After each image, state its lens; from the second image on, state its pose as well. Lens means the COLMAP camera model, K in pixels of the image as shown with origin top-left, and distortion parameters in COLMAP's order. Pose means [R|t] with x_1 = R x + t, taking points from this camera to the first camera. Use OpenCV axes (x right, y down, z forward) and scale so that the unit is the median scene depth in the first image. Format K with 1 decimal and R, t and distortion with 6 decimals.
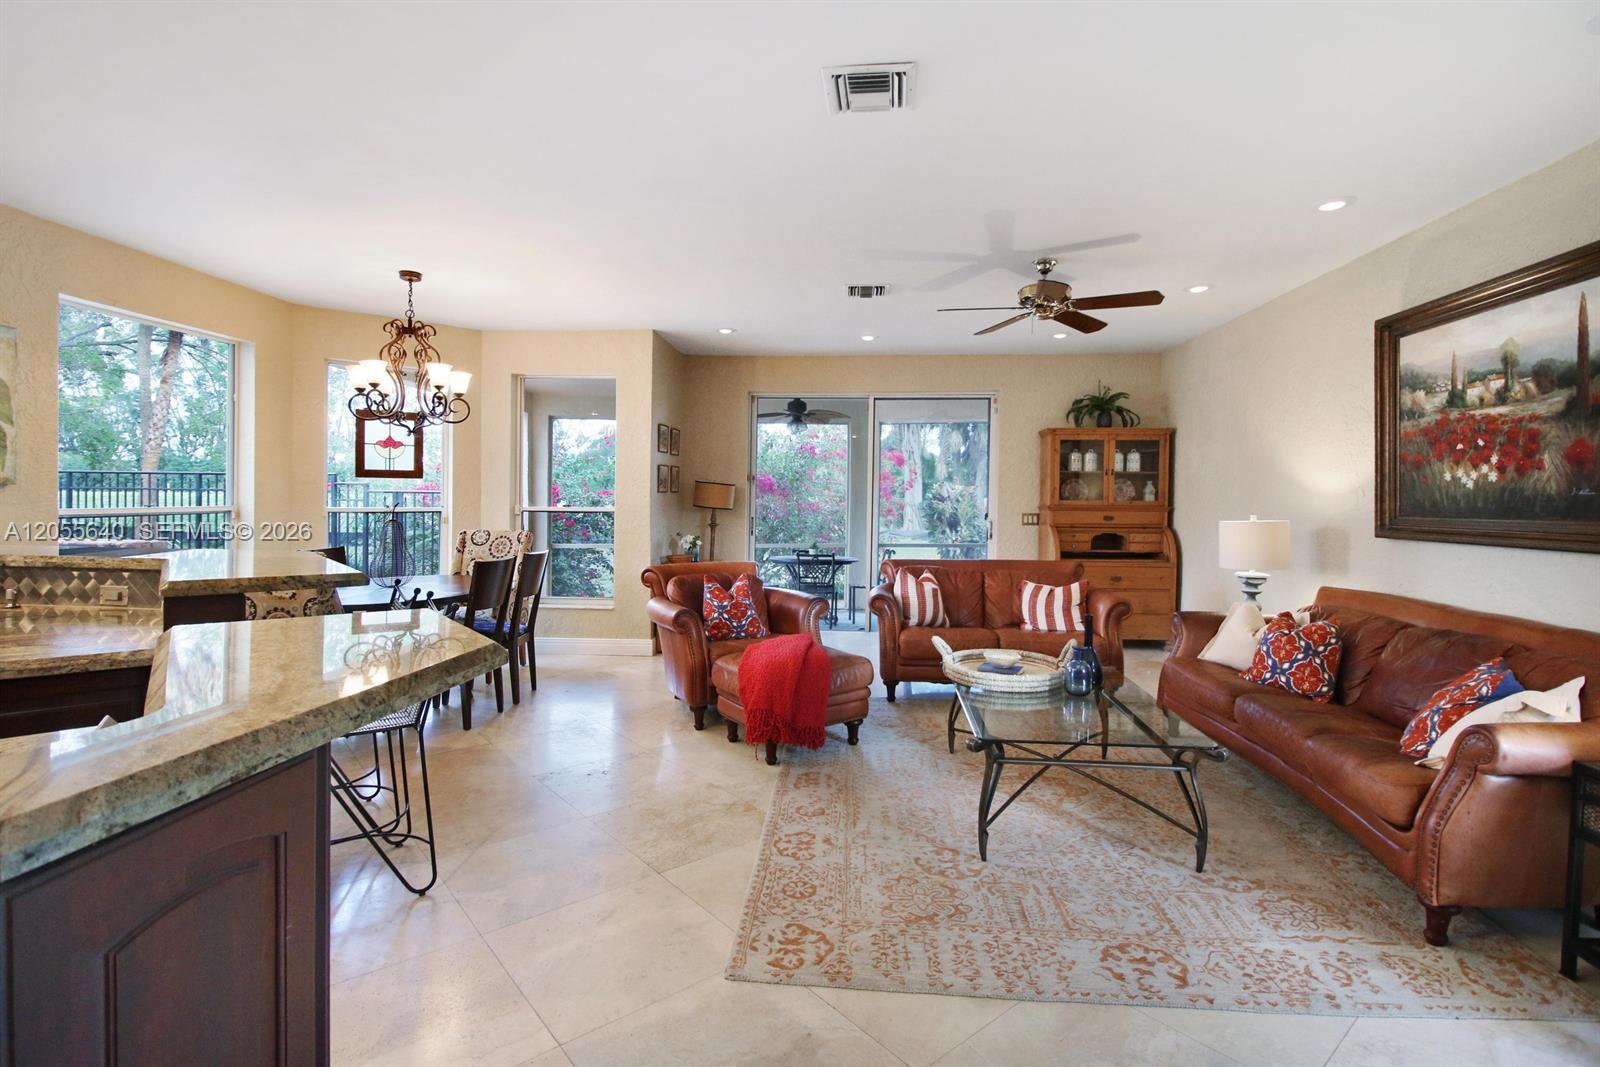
lens RADIAL K [[766.2, 0, 799.2], [0, 766.2, 518.6], [0, 0, 1]] dist [-0.001668, -0.001175]
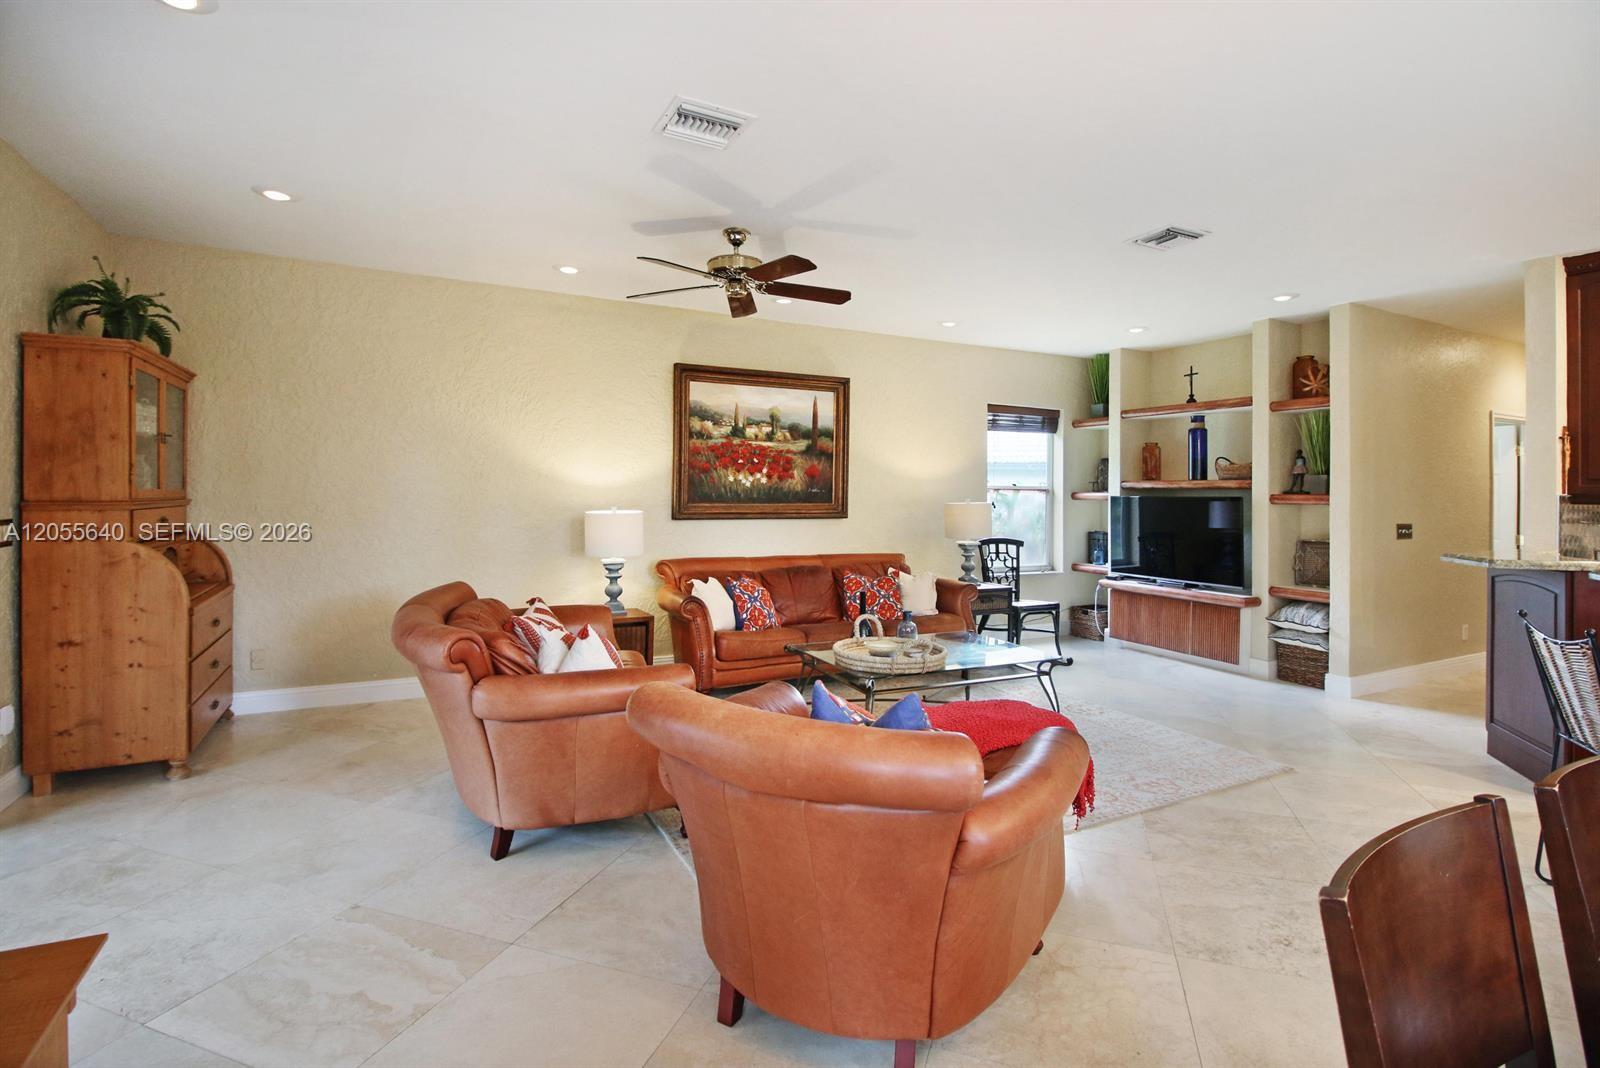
lens RADIAL K [[766.2, 0, 777.6], [0, 766.2, 495.4], [0, 0, 1]] dist [-0.001668, -0.001175]
pose [[-0.517504, -0.011872, 0.855598, -0.630773], [0.007445, 0.999803, 0.018376, -0.051922], [-0.855648, 0.015879, -0.517314, 1.868573]]
